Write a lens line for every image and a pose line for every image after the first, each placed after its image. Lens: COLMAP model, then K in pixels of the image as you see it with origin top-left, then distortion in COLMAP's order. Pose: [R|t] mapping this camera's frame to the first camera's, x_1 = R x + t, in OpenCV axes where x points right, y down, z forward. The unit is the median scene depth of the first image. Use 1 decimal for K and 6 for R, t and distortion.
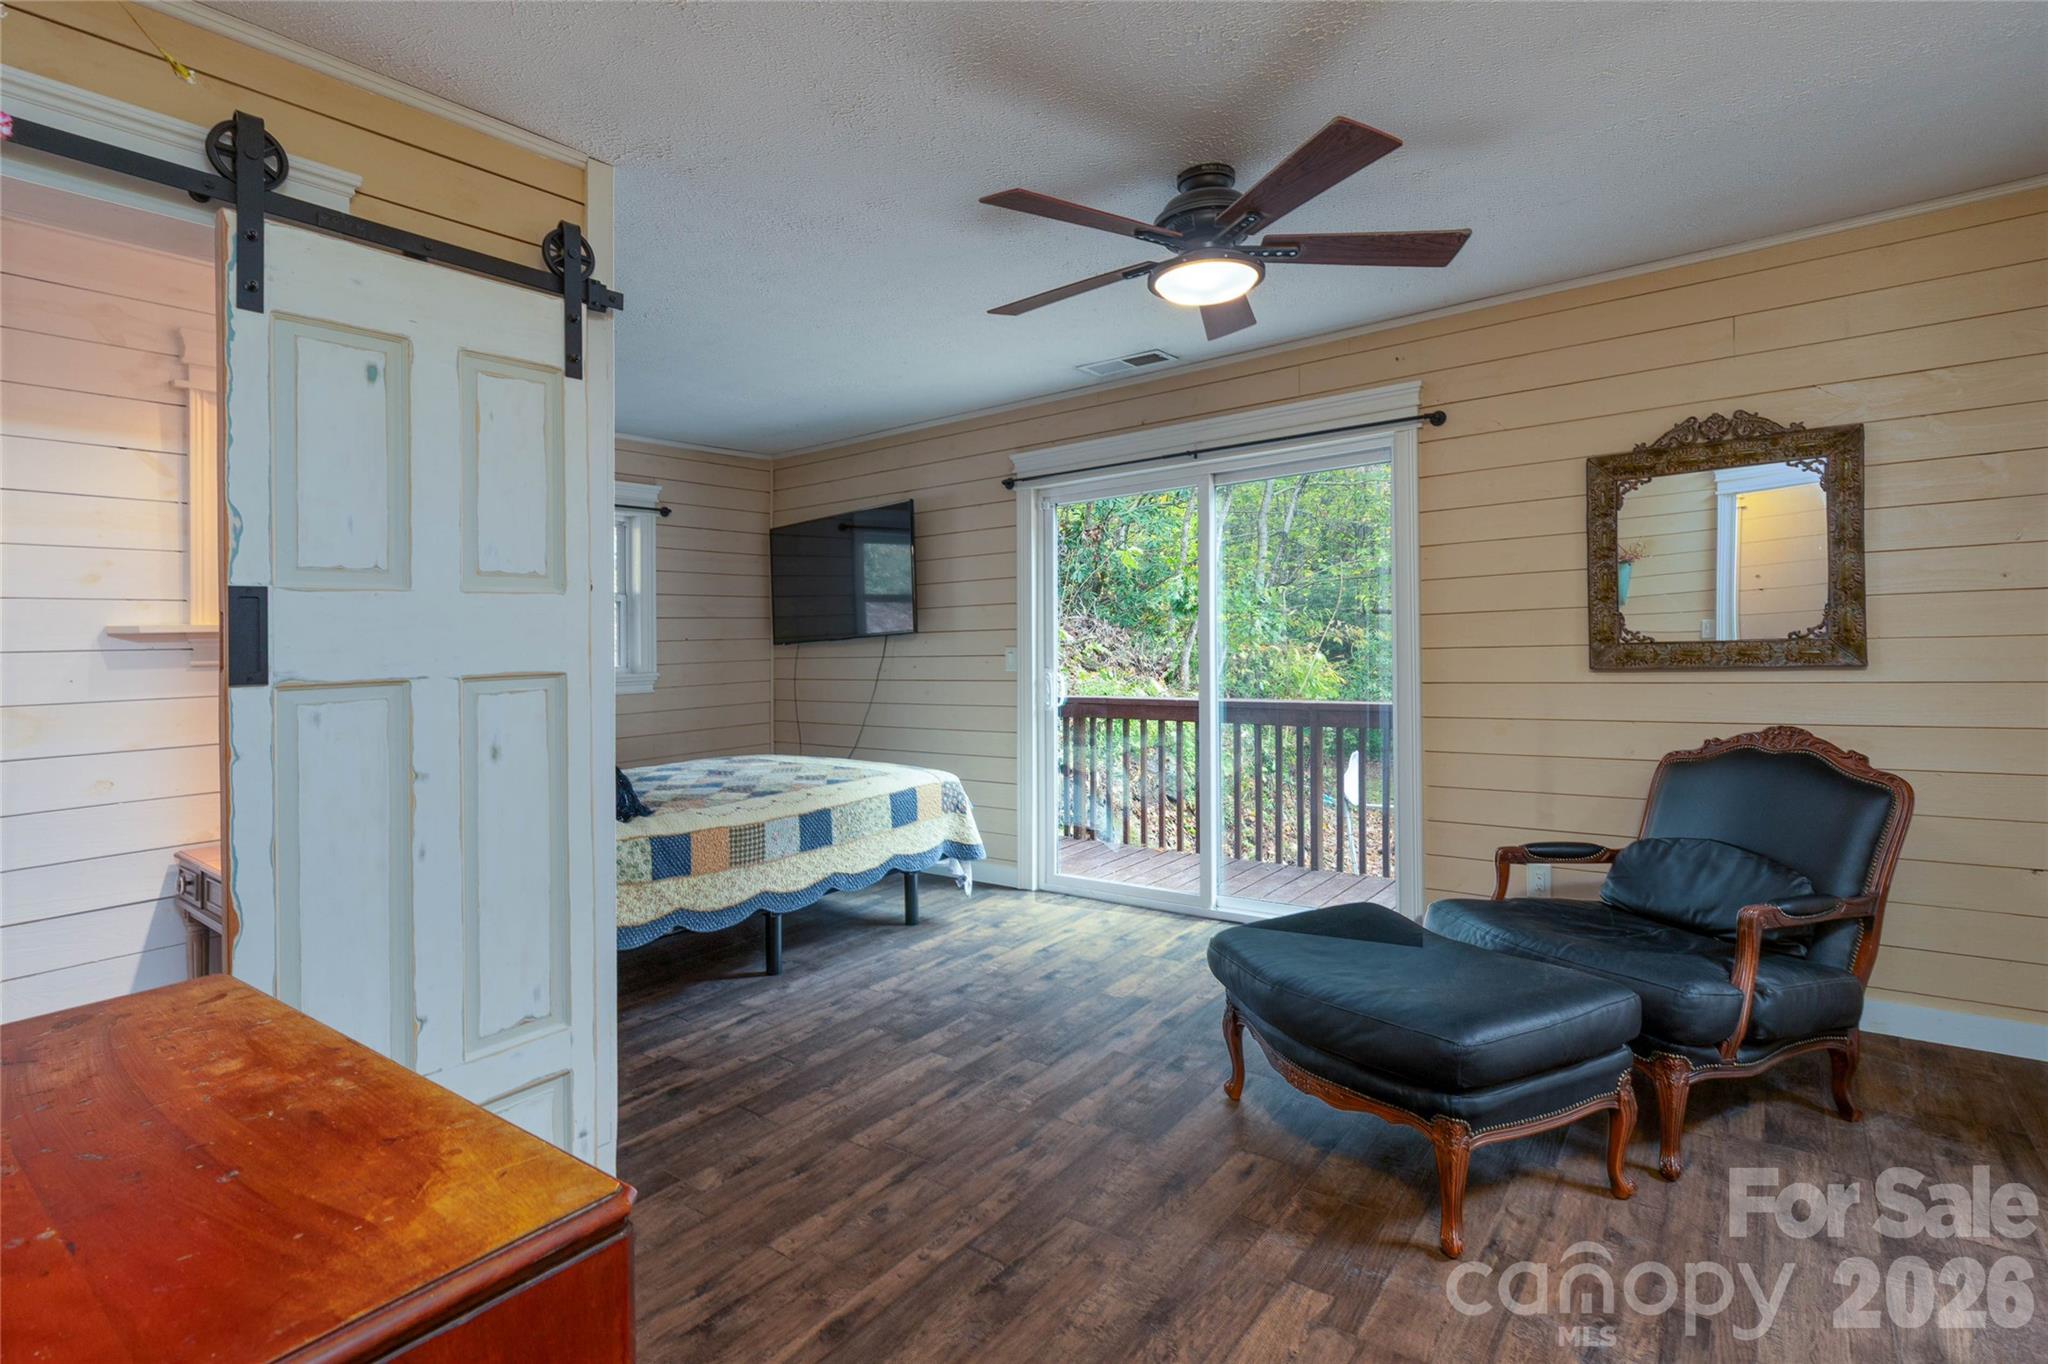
lens RADIAL K [[983.5, 0, 1029.4], [0, 983.5, 663.7], [0, 0, 1]] dist [0.000609, -0.000493]
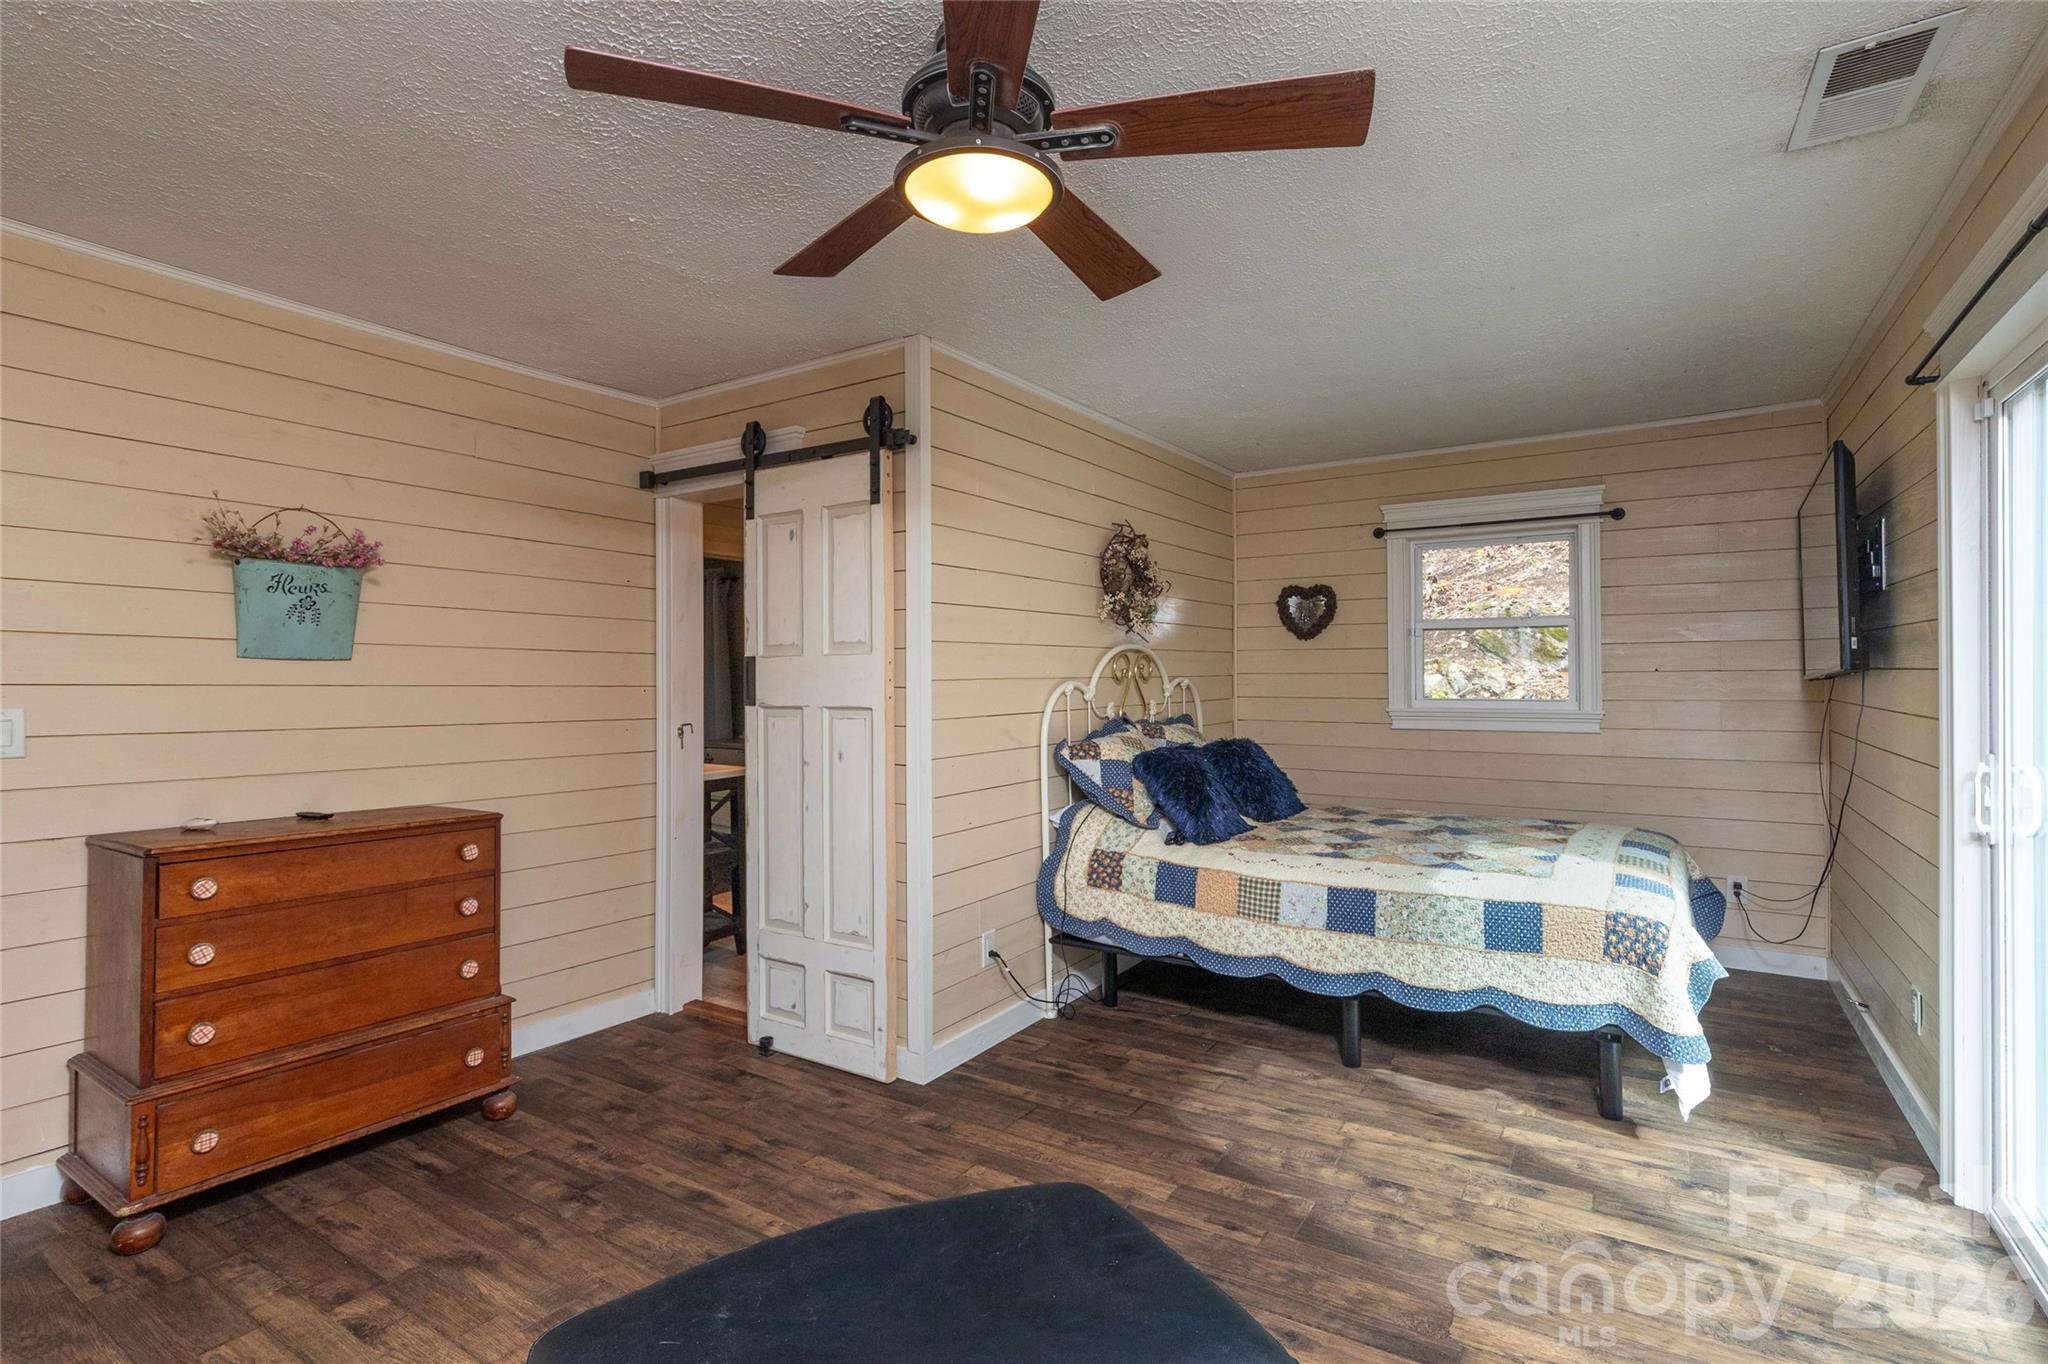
lens RADIAL K [[983.5, 0, 1032.5], [0, 983.5, 669.1], [0, 0, 1]] dist [0.000609, -0.000493]
pose [[0.077362, 0.027399, -0.996626, 0.635172], [-0.015937, 0.999529, 0.026242, -0.057910], [0.996876, 0.013853, 0.077763, 0.714476]]
